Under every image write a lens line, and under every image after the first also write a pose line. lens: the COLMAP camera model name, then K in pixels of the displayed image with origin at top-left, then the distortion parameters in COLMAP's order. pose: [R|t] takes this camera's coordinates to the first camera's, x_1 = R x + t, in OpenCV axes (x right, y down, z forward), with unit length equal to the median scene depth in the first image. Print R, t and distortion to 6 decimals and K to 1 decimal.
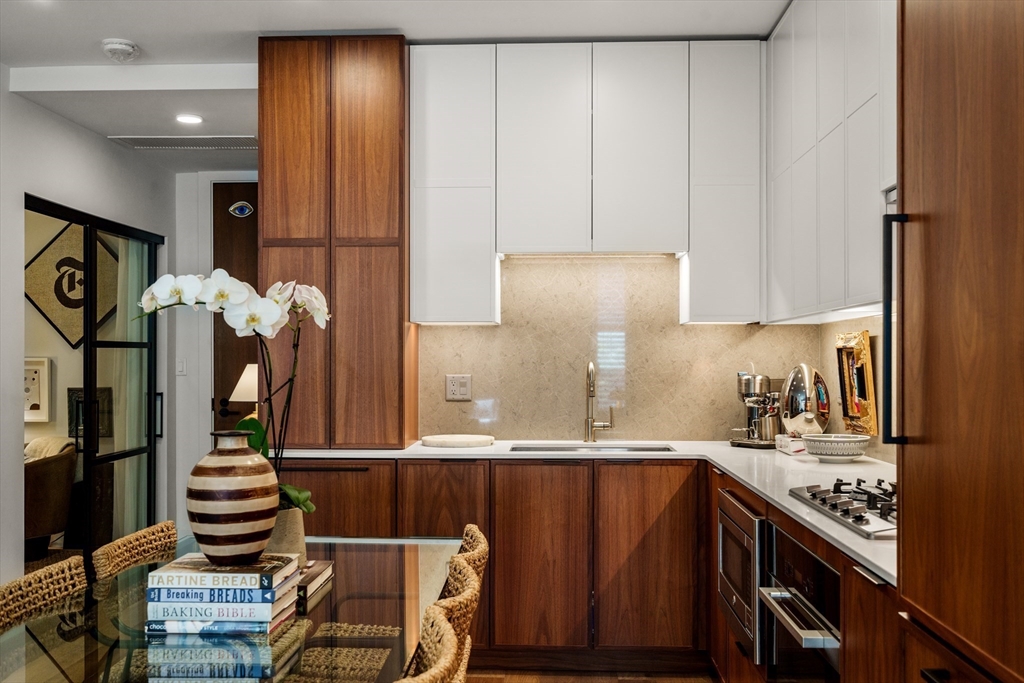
lens RADIAL K [[995.6, 0, 527.3], [0, 995.6, 358.7], [0, 0, 1]] dist [0.000832, -0.002727]
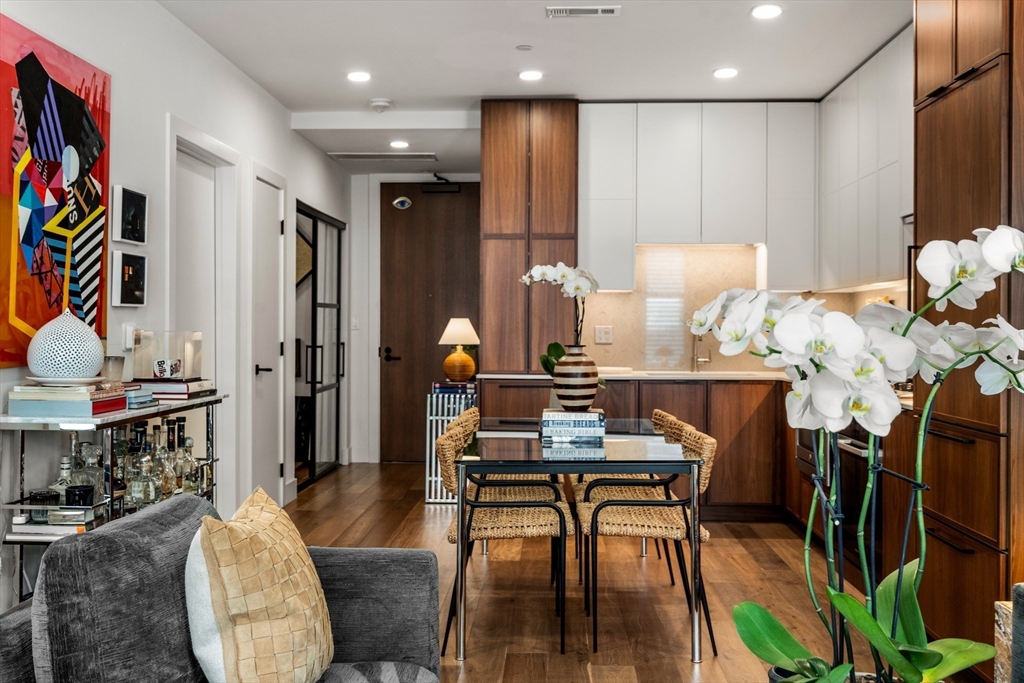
lens RADIAL K [[1030.8, 0, 511.5], [0, 1030.8, 326.9], [0, 0, 1]] dist [0.001933, 0.000077]
pose [[0.999990, 0.004420, -0.000021, -0.223160], [-0.004420, 0.999990, -0.000657, 0.020612], [0.000018, 0.000657, 1.000000, -0.555010]]
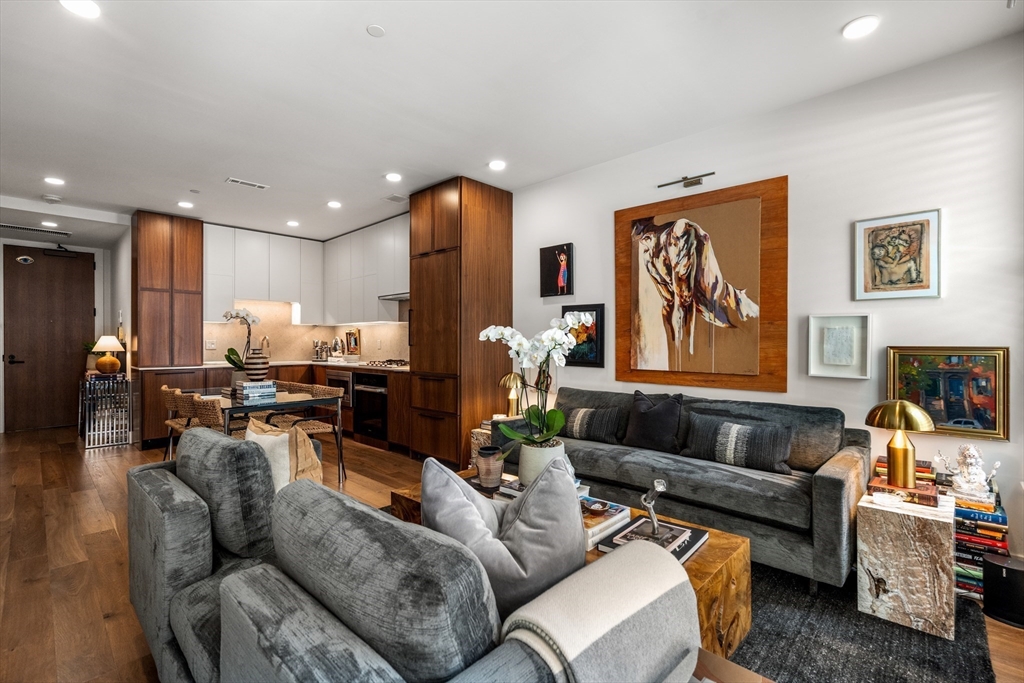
lens RADIAL K [[467.4, 0, 512.0], [0, 467.4, 341.5], [0, 0, 1]] dist [0.001170, 0.000624]
pose [[0.656410, 0.002130, 0.754402, -0.553554], [0.000297, 0.999995, -0.003081, 0.025923], [-0.754405, 0.002247, 0.656406, -0.547118]]
